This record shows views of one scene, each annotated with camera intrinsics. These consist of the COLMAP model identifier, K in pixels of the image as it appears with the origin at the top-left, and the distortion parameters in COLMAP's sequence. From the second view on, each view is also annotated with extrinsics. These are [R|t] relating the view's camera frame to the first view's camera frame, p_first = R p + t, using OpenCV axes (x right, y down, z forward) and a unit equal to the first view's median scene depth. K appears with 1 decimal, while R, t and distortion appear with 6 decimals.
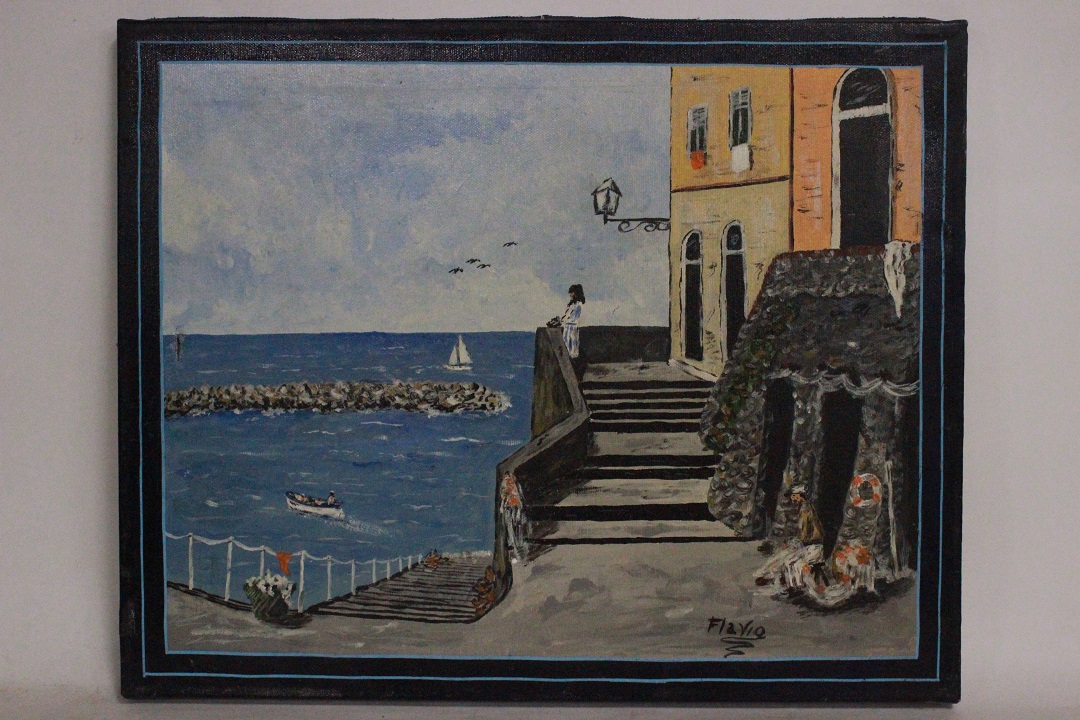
lens RADIAL K [[4876.4, 0, 534.0], [0, 4876.4, 354.1], [0, 0, 1]] dist [-2.313659, 0.000000]
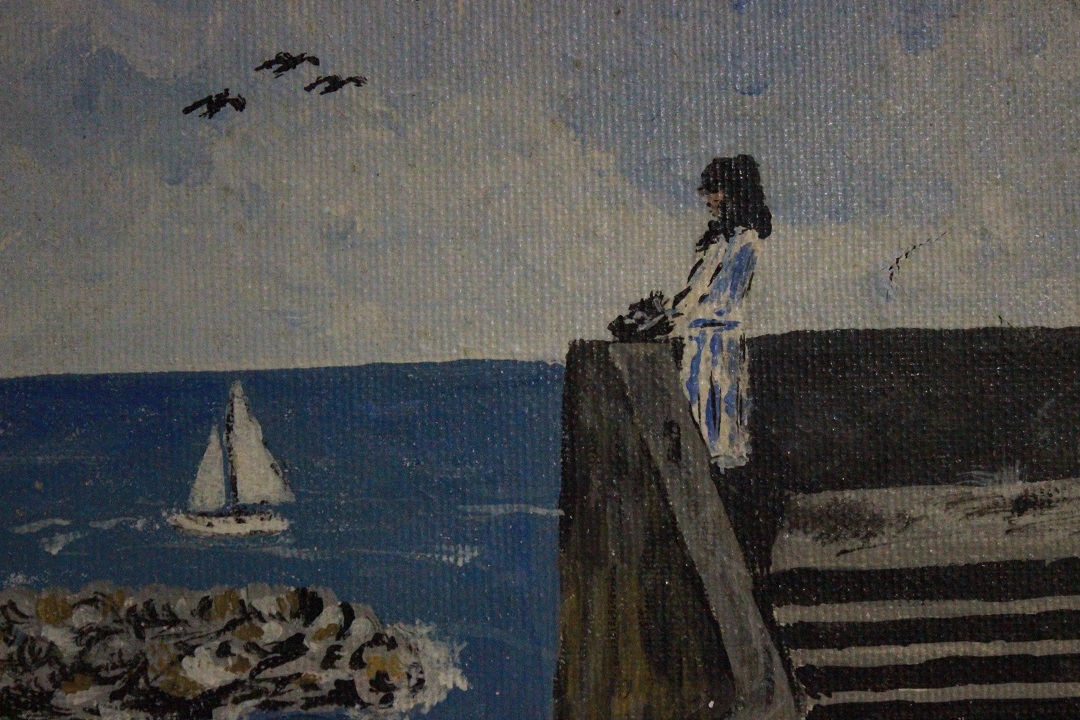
lens RADIAL K [[2490.7, 0, 539.4], [0, 2490.7, 359.6], [0, 0, 1]] dist [0.065879, 0.000000]
pose [[0.999746, -0.022388, -0.002628, -0.000502], [0.022308, 0.999378, -0.027299, -0.001422], [0.003237, 0.027234, 0.999624, 0.881218]]
